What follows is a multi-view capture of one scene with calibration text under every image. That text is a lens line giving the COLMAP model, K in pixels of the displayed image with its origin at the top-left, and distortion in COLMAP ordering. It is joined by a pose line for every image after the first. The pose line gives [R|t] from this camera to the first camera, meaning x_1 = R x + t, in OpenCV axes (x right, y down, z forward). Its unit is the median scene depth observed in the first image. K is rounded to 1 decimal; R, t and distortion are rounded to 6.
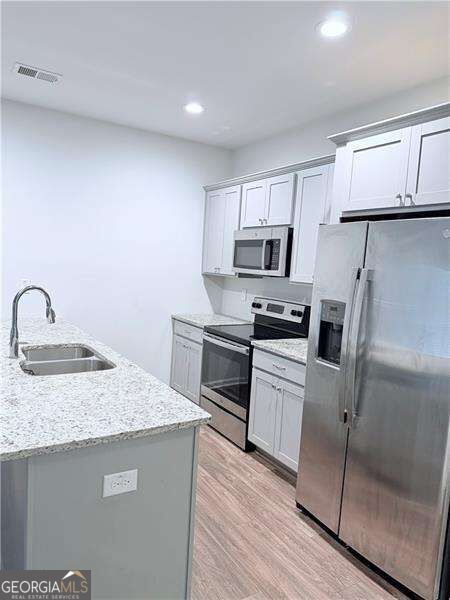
lens RADIAL K [[428.3, 0, 224.9], [0, 428.3, 294.8], [0, 0, 1]] dist [0.050128, -0.050009]
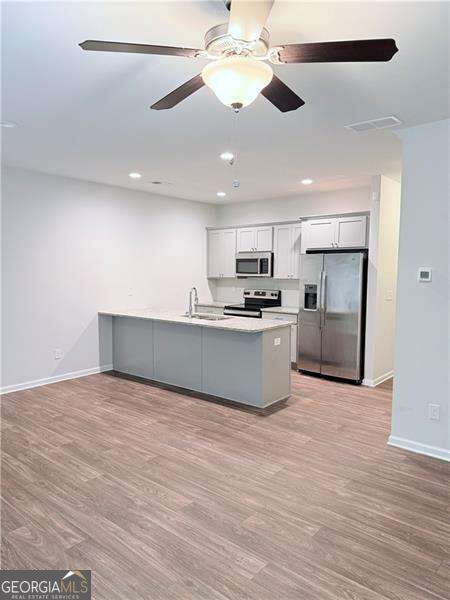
lens RADIAL K [[428.3, 0, 226.0], [0, 428.3, 292.8], [0, 0, 1]] dist [0.050128, -0.050009]
pose [[0.944571, -0.065738, 0.321659, -0.688659], [0.069152, 0.997606, 0.000813, 0.017019], [-0.320943, 0.021475, 0.946855, -0.821353]]
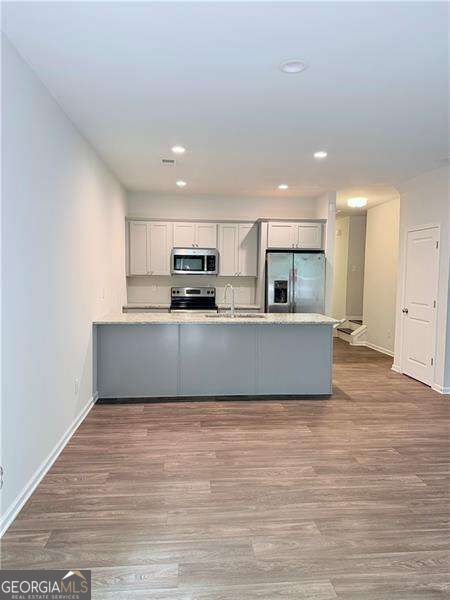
lens RADIAL K [[428.3, 0, 208.6], [0, 428.3, 295.7], [0, 0, 1]] dist [0.050128, -0.050009]
pose [[0.425730, -0.093539, 0.900003, -1.630074], [0.077939, 0.994737, 0.066517, -0.074469], [-0.901487, 0.041828, 0.430779, 0.152134]]
